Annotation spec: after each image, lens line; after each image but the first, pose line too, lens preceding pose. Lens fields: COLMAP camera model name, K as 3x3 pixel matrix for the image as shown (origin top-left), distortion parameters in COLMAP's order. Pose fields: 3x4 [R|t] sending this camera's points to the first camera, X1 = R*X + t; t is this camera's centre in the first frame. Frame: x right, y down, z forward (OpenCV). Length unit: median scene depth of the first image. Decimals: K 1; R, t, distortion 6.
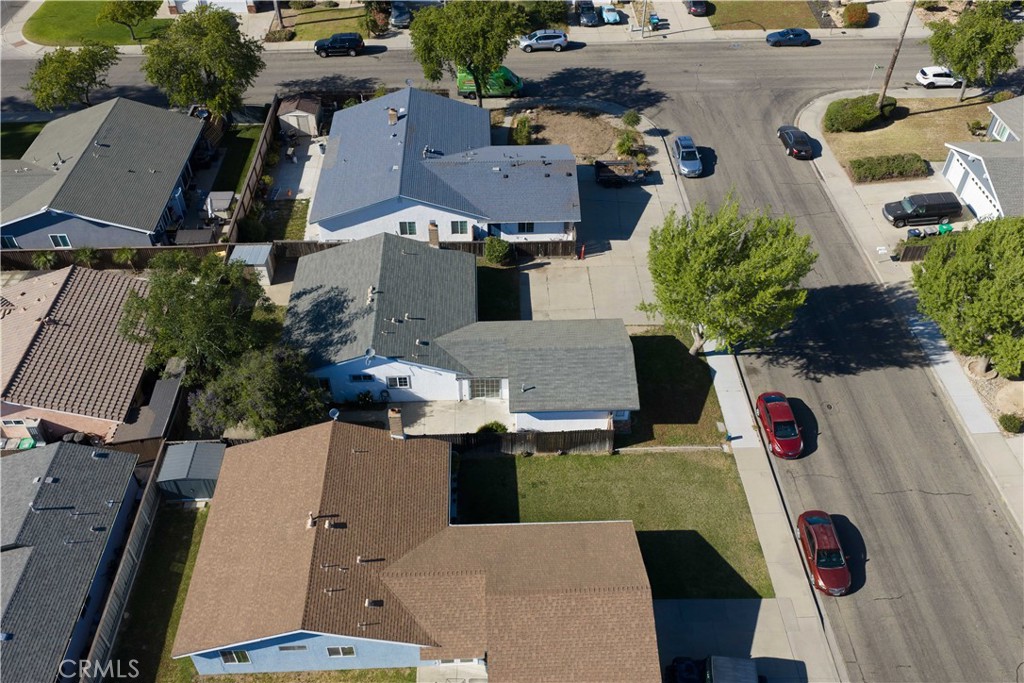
lens RADIAL K [[843.2, 0, 515.4], [0, 843.2, 342.6], [0, 0, 1]] dist [0.000809, -0.002291]
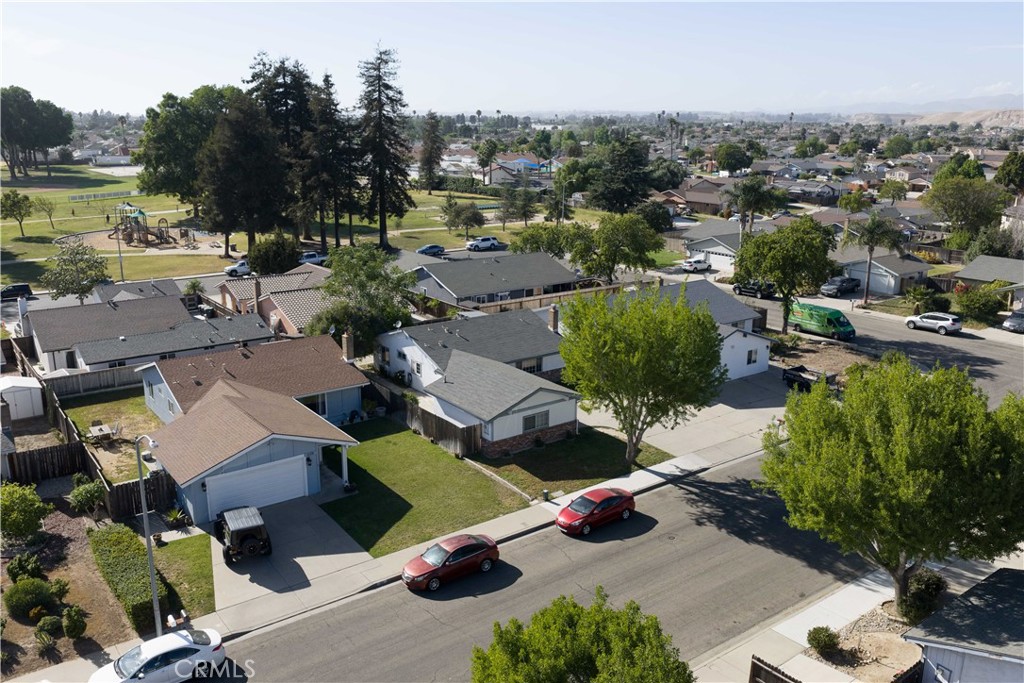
lens RADIAL K [[843.2, 0, 515.4], [0, 843.2, 342.6], [0, 0, 1]] dist [0.000809, -0.002291]
pose [[0.572448, 0.219195, -0.790099, 0.735645], [-0.564494, 0.804237, -0.185874, 0.133227], [0.594684, 0.552410, 0.584118, 0.283347]]
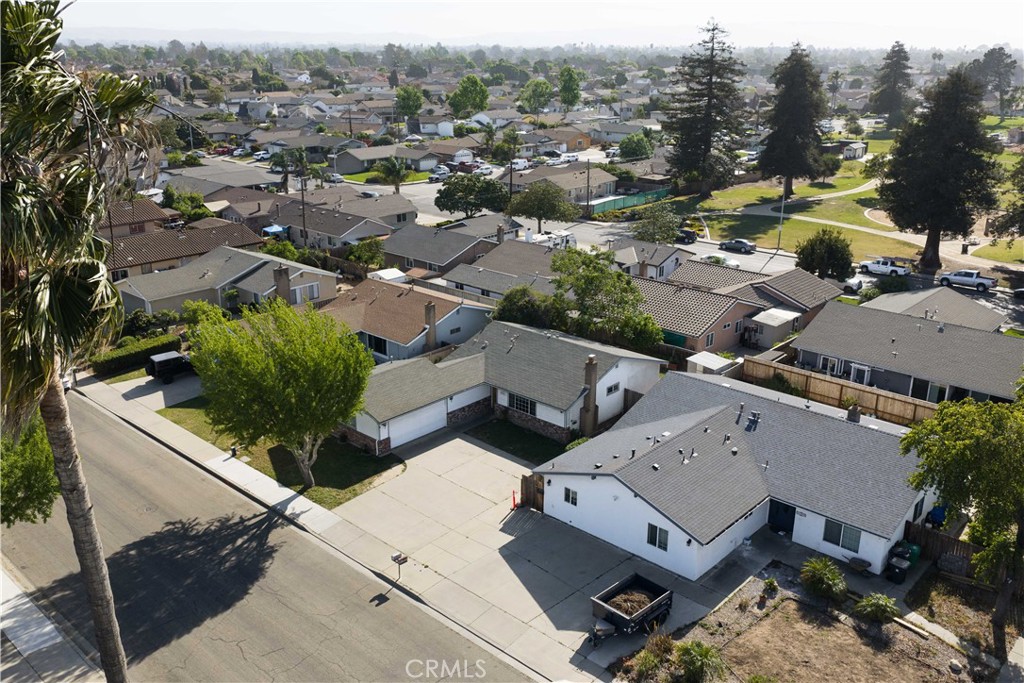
lens RADIAL K [[860.4, 0, 512.0], [0, 860.4, 341.5], [0, 0, 1]] dist [0.009266, -0.001472]
pose [[-0.697124, 0.236690, -0.676754, 0.575571], [-0.486760, 0.536787, 0.689148, -0.723432], [0.526387, 0.809838, -0.258995, 1.088458]]
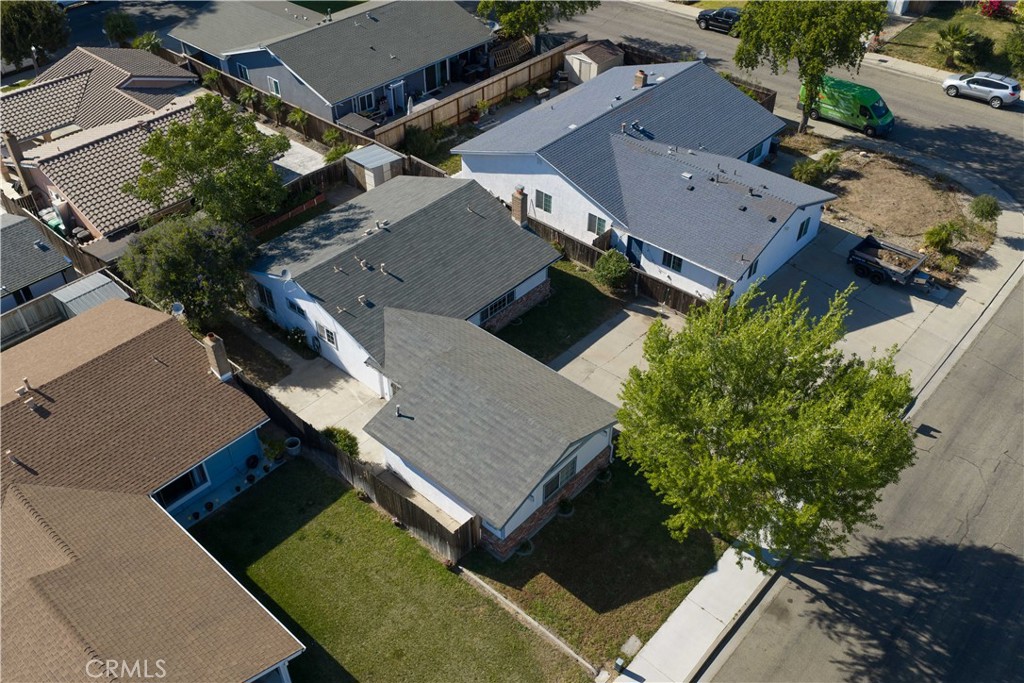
lens RADIAL K [[881.2, 0, 499.2], [0, 881.2, 342.9], [0, 0, 1]] dist [0.003745, -0.006609]
pose [[0.716083, 0.443873, -0.538705, 0.336791], [-0.472103, 0.876451, 0.094613, -0.079582], [0.514144, 0.186573, 0.837165, 0.329395]]
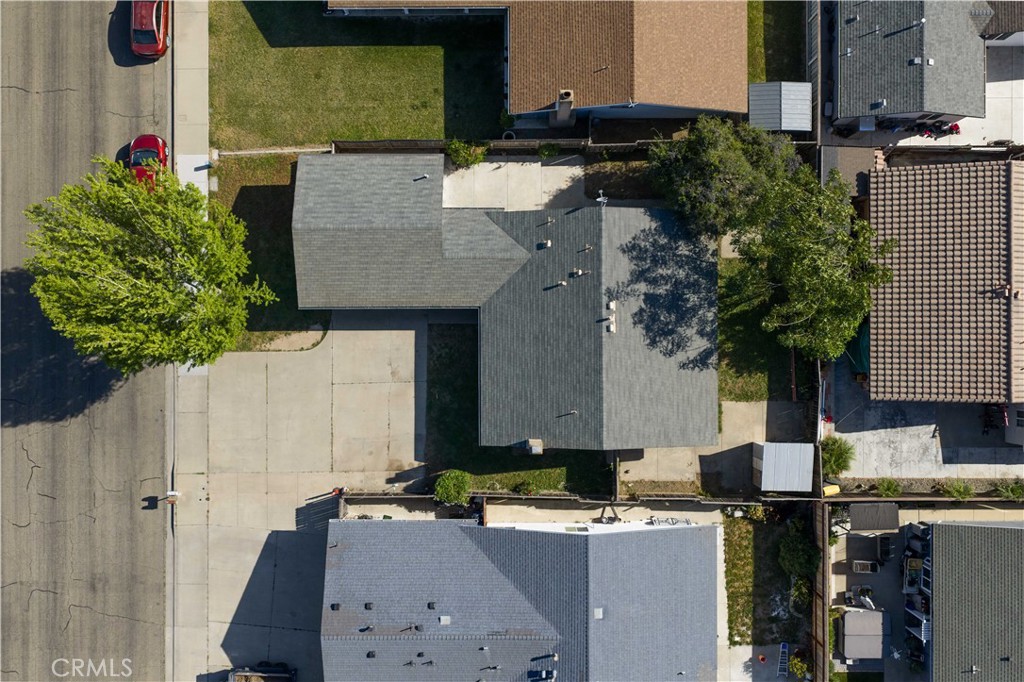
lens RADIAL K [[881.2, 0, 499.2], [0, 881.2, 342.4], [0, 0, 1]] dist [0.003745, -0.006609]
pose [[-0.999410, -0.034315, 0.001475, -0.057864], [0.024832, -0.692205, 0.721274, -0.563795], [-0.023729, 0.720885, 0.692649, 0.377500]]
